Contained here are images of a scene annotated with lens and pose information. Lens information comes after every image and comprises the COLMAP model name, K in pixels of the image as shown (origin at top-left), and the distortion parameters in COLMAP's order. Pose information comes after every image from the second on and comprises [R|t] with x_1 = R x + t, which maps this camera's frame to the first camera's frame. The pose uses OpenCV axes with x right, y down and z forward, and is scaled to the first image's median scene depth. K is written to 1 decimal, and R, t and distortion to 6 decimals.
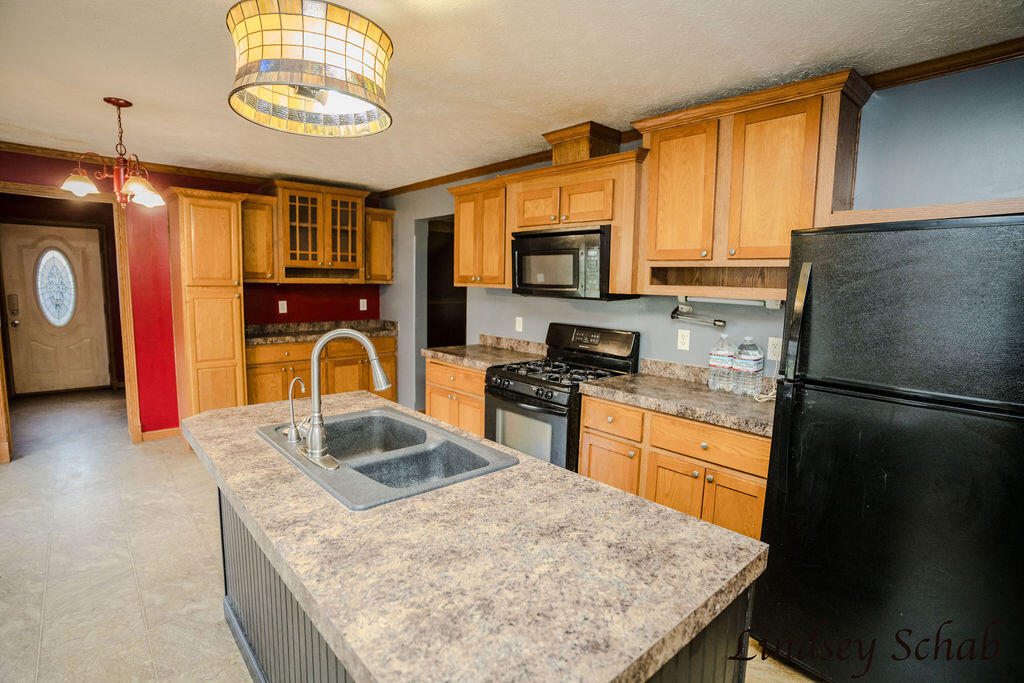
lens RADIAL K [[497.8, 0, 512.2], [0, 497.8, 333.5], [0, 0, 1]] dist [-0.052739, 0.011619]
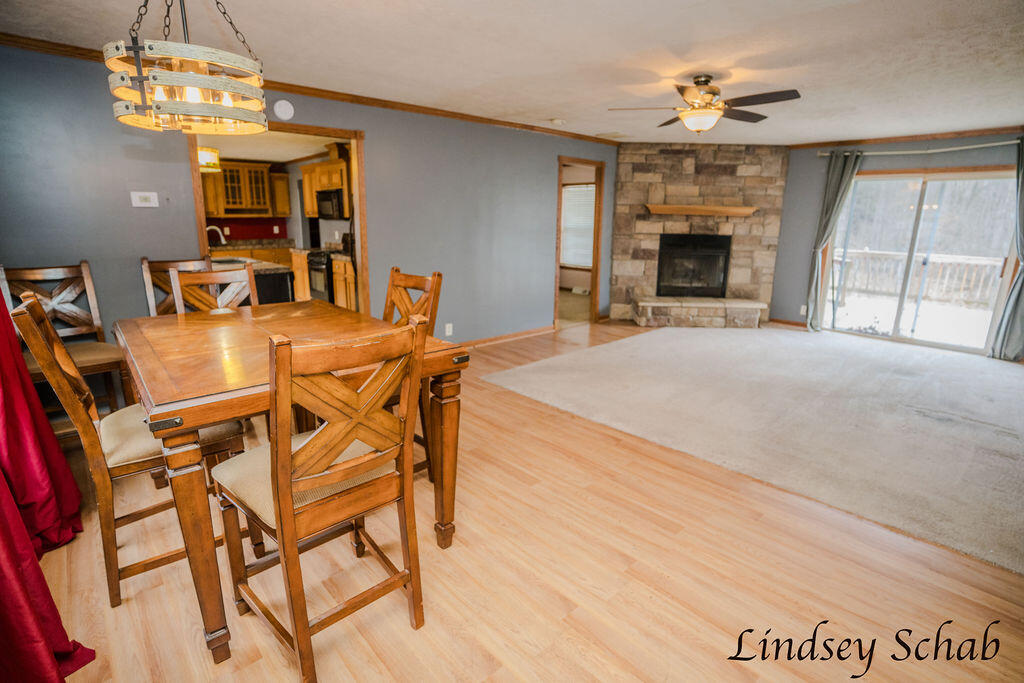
lens RADIAL K [[497.8, 0, 513.6], [0, 497.8, 341.4], [0, 0, 1]] dist [-0.052739, 0.011619]
pose [[0.999942, -0.010539, 0.002053, 0.893016], [0.010151, 0.990237, 0.139027, 0.168954], [-0.003499, -0.138998, 0.990287, -1.295546]]
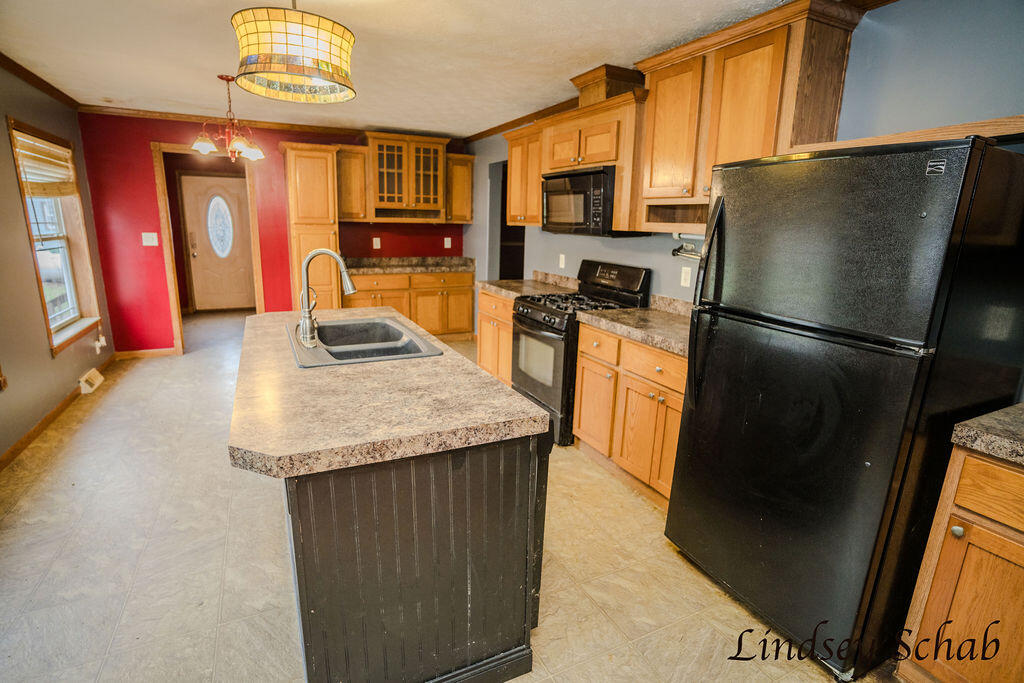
lens RADIAL K [[497.8, 0, 513.7], [0, 497.8, 331.0], [0, 0, 1]] dist [-0.052739, 0.011619]
pose [[0.963979, 0.060954, -0.258899, 0.246994], [-0.033929, 0.993615, 0.107602, 0.023958], [0.263805, -0.094942, 0.959892, -0.091963]]
